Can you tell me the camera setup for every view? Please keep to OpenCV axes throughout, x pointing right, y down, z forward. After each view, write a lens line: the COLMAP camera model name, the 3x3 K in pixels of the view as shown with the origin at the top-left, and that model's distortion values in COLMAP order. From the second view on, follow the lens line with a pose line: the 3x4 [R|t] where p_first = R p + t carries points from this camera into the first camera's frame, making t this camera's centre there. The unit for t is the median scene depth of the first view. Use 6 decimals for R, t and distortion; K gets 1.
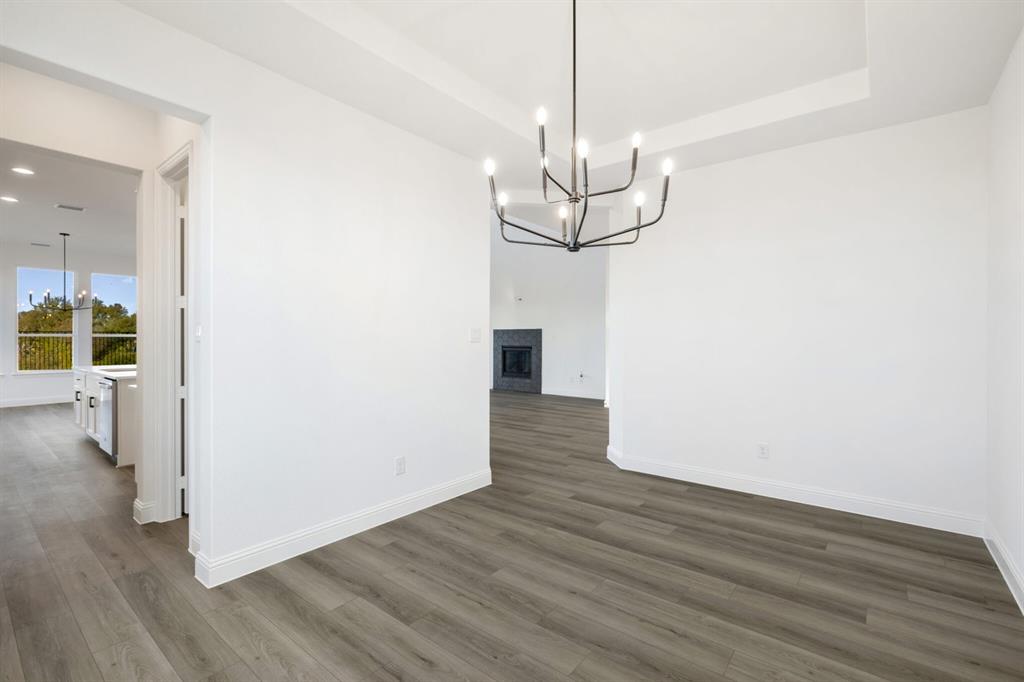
lens RADIAL K [[460.2, 0, 513.1], [0, 460.2, 340.0], [0, 0, 1]] dist [-0.011301, 0.000277]
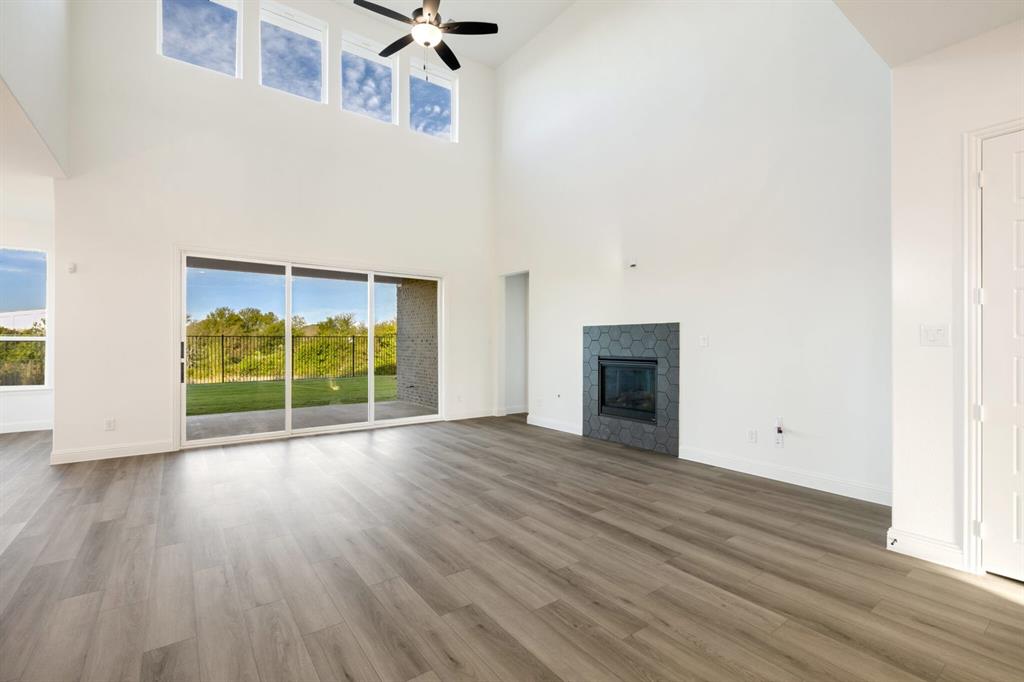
lens RADIAL K [[460.2, 0, 511.1], [0, 460.2, 343.6], [0, 0, 1]] dist [-0.011301, 0.000277]
pose [[0.965763, 0.000124, -0.259428, 0.016774], [-0.000732, 0.999997, -0.002248, -0.001041], [0.259427, 0.002361, 0.965760, 0.472304]]
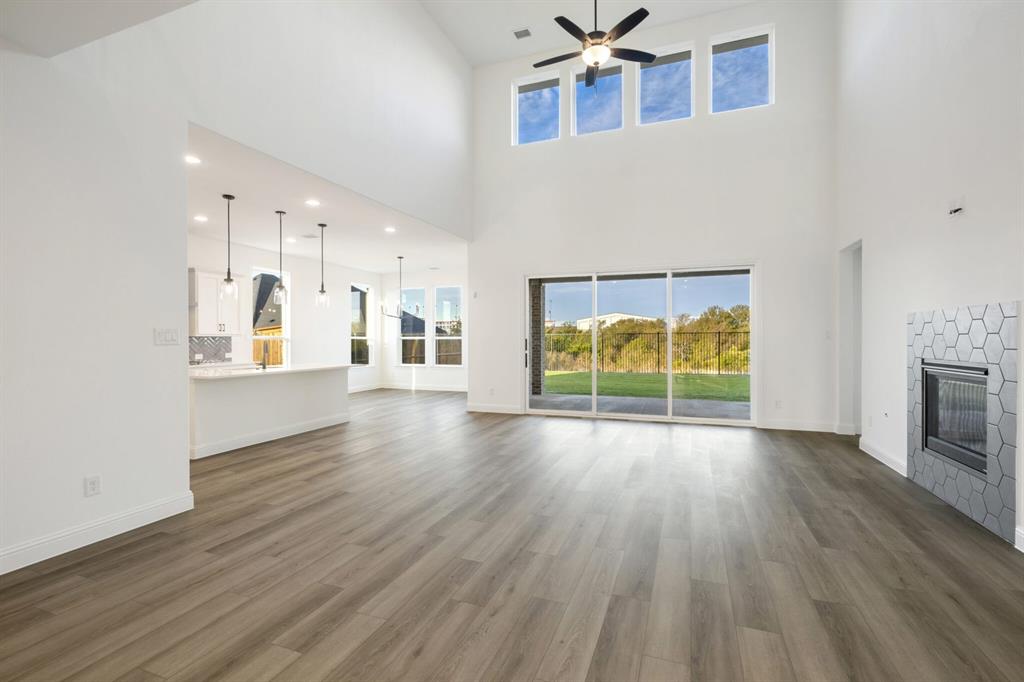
lens RADIAL K [[460.2, 0, 509.9], [0, 460.2, 342.9], [0, 0, 1]] dist [-0.011301, 0.000277]
pose [[0.298687, 0.004931, -0.954338, 0.214014], [0.001083, 0.999984, 0.005506, -0.002010], [0.954351, -0.002678, 0.298677, 0.618720]]
